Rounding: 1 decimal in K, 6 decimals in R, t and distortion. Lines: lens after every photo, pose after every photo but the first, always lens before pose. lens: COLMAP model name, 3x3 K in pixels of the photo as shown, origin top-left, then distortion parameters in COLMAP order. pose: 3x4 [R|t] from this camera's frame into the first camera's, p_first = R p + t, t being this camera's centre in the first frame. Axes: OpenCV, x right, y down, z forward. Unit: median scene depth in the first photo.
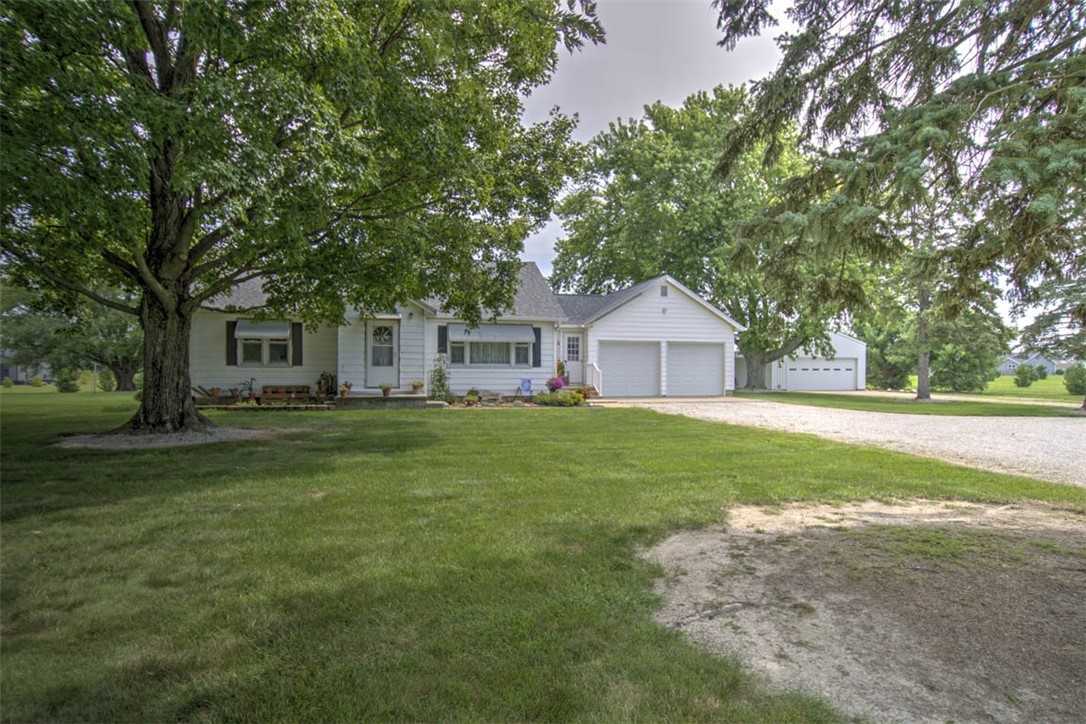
lens RADIAL K [[590.7, 0, 546.2], [0, 590.7, 371.5], [0, 0, 1]] dist [-0.004504, -0.000801]
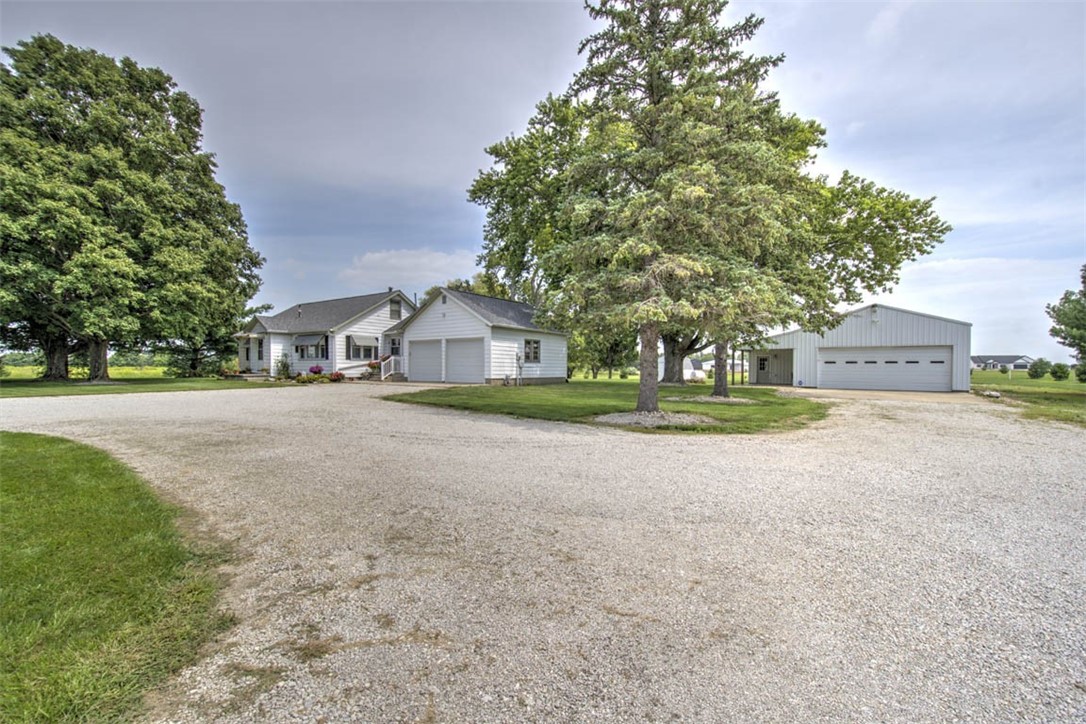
lens RADIAL K [[467.3, 0, 540.9], [0, 467.3, 375.6], [0, 0, 1]] dist [0.001889, -0.001228]
pose [[0.673583, 0.016441, -0.738929, 1.143097], [-0.000510, 0.999763, 0.021779, 0.006158], [0.739111, -0.014293, 0.673431, 0.496074]]
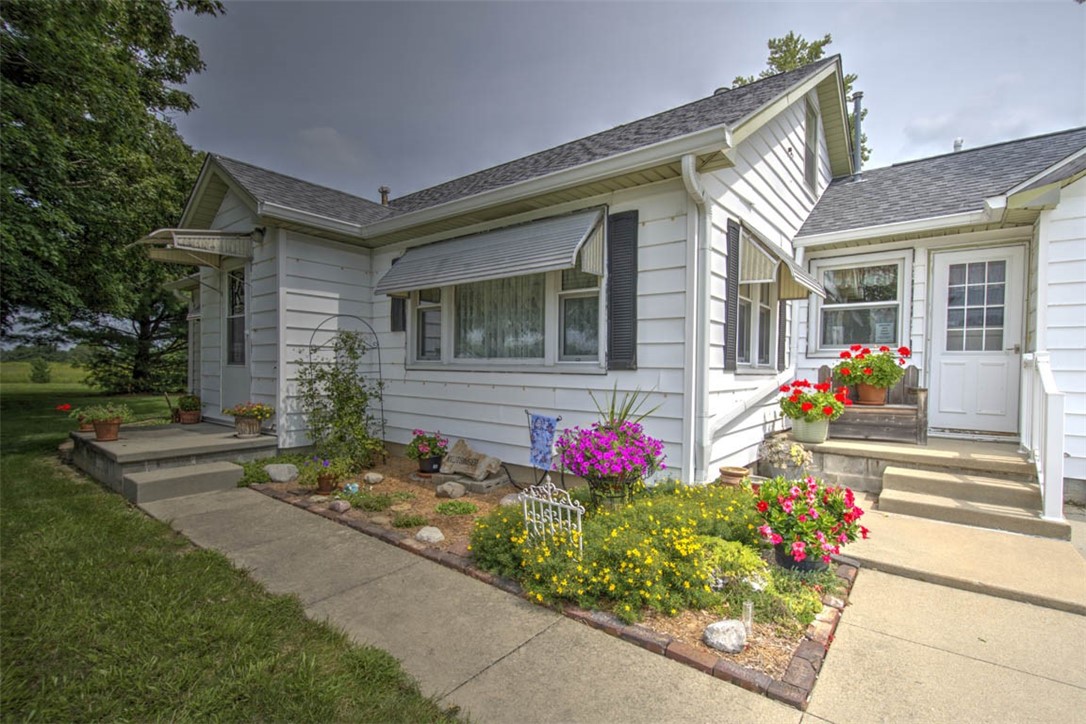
lens RADIAL K [[496.7, 0, 543.0], [0, 496.7, 362.0], [0, 0, 1]] dist [-0.000144, 0.000003]
pose [[0.627996, 0.001950, -0.778214, 0.111501], [-0.000060, 0.999997, 0.002458, -0.009593], [0.778216, -0.001497, 0.627994, 0.728611]]
